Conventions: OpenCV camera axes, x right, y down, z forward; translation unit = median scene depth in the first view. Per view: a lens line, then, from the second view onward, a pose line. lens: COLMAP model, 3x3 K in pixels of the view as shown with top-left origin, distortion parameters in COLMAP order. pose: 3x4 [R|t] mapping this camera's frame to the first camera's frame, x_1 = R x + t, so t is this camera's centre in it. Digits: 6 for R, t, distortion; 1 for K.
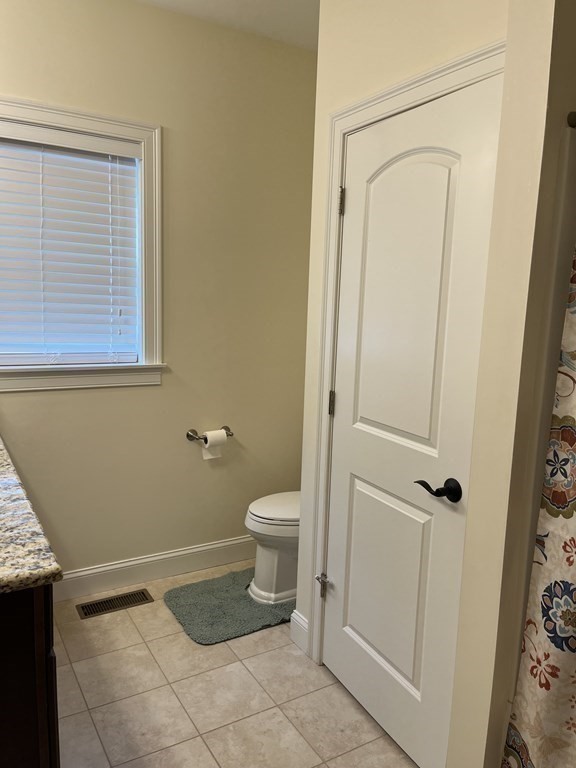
lens RADIAL K [[580.5, 0, 288.0], [0, 580.5, 381.1], [0, 0, 1]] dist [0.064272, -0.075705]
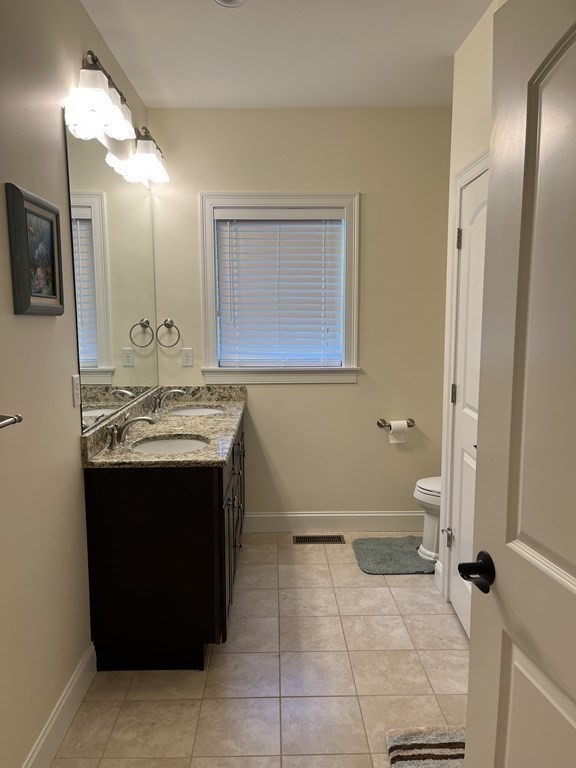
lens RADIAL K [[580.5, 0, 289.7], [0, 580.5, 384.5], [0, 0, 1]] dist [0.064272, -0.075705]
pose [[0.870222, 0.017618, -0.492345, 0.324253], [-0.033750, 0.999144, -0.023901, 0.049400], [0.491503, 0.037416, 0.870072, -0.249458]]
